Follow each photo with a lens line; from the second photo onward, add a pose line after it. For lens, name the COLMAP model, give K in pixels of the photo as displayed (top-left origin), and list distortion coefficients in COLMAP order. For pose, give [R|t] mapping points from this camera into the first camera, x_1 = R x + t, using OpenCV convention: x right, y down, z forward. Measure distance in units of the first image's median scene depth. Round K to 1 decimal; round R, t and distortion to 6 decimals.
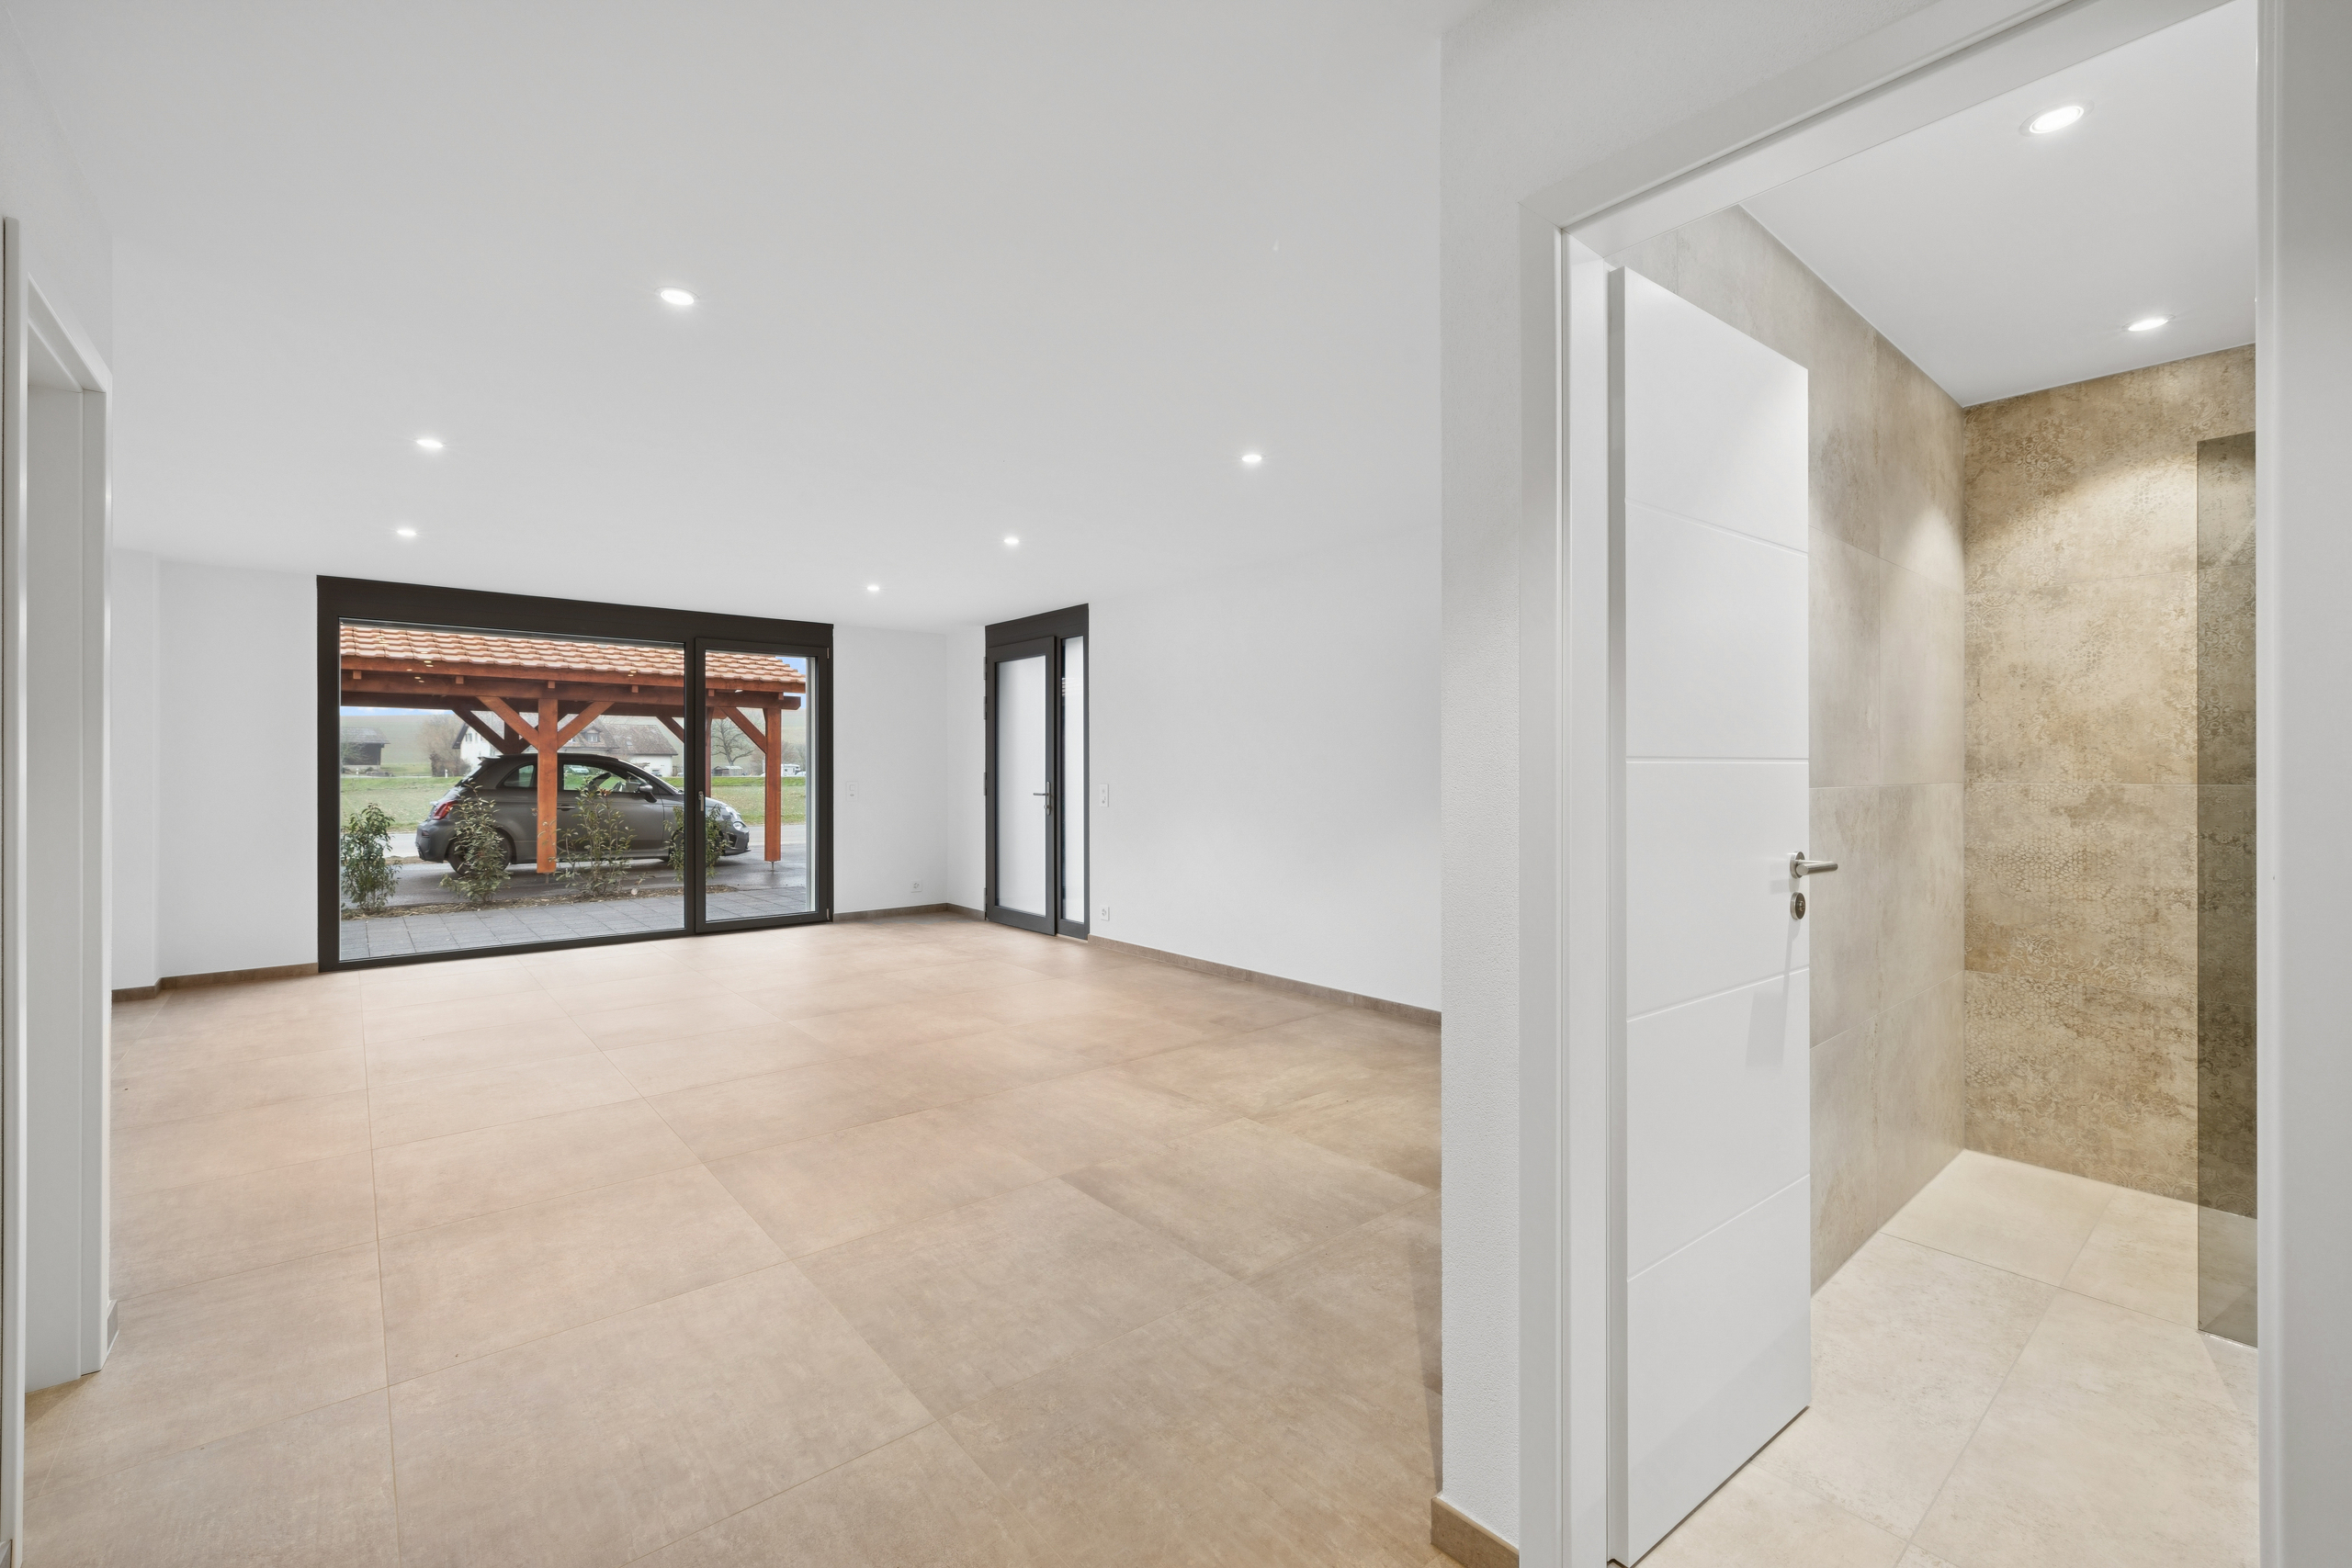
lens RADIAL K [[984.8, 0, 1173.1], [0, 984.8, 766.6], [0, 0, 1]] dist [0.002808, -0.000484]
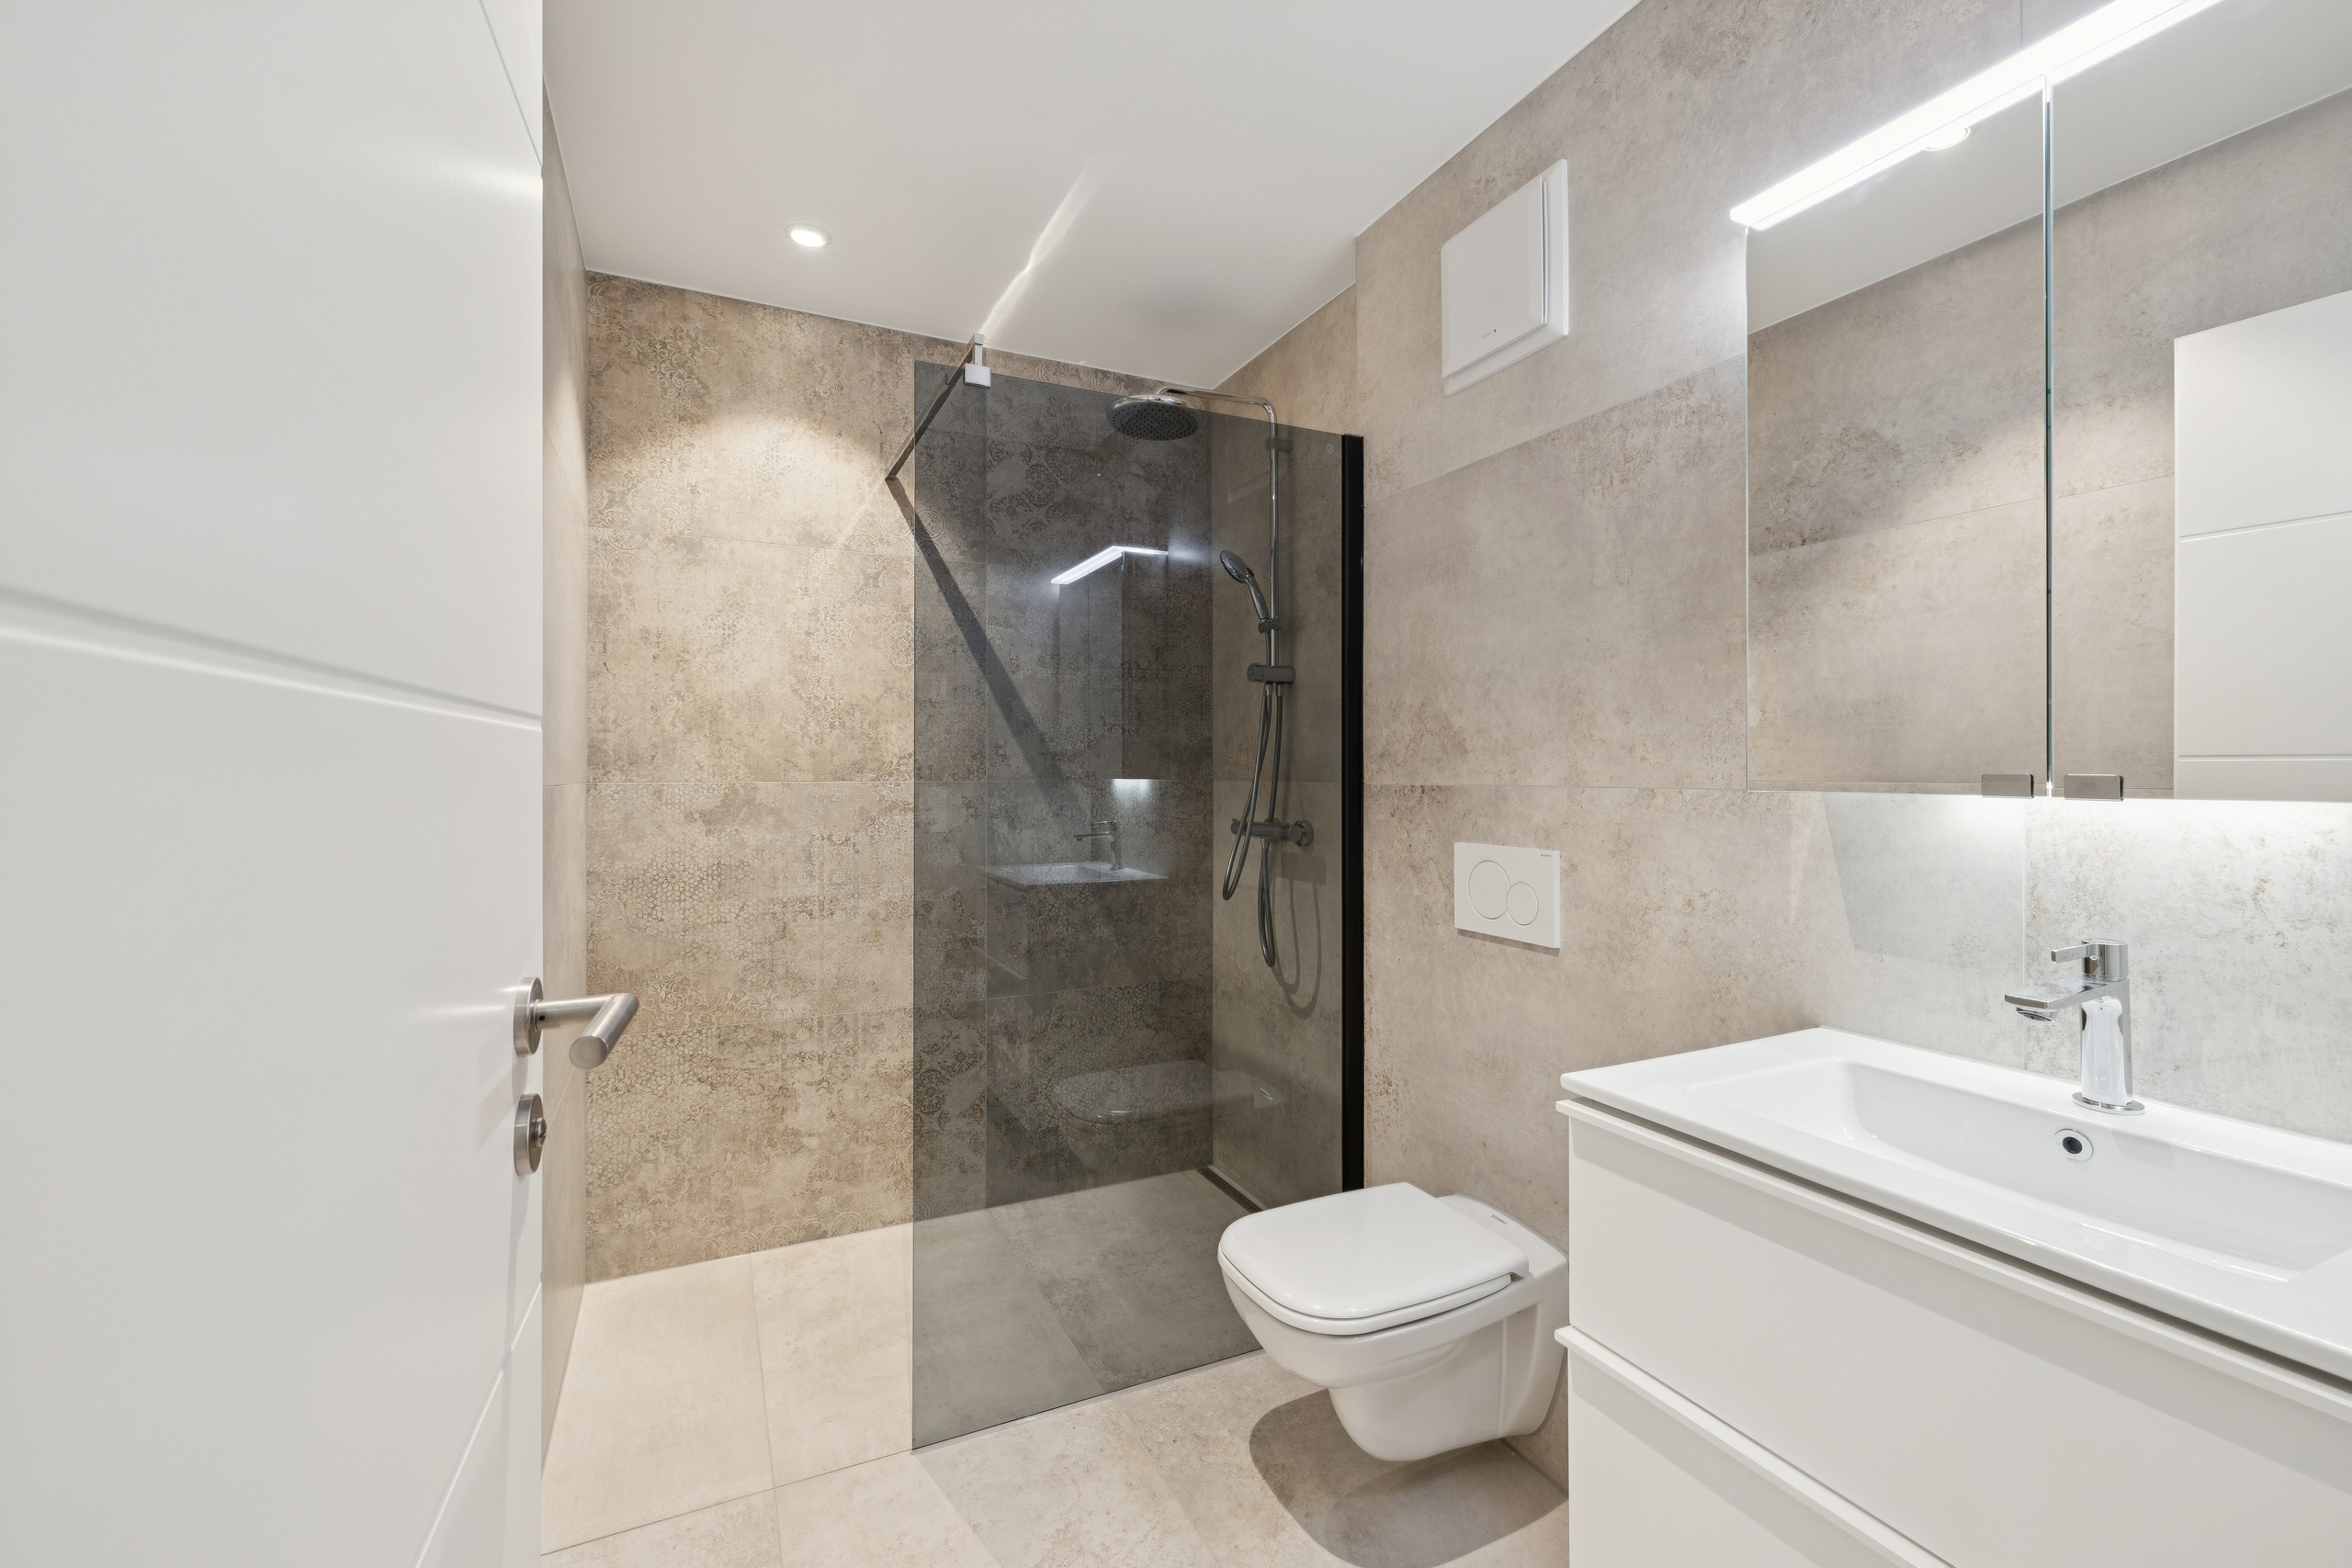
lens RADIAL K [[984.8, 0, 1158.9], [0, 984.8, 769.4], [0, 0, 1]] dist [0.002808, -0.000484]
pose [[0.256872, 0.003193, 0.966440, 0.205657], [-0.002120, 0.999994, -0.002740, 0.007616], [-0.966443, -0.001345, 0.256877, 0.404415]]
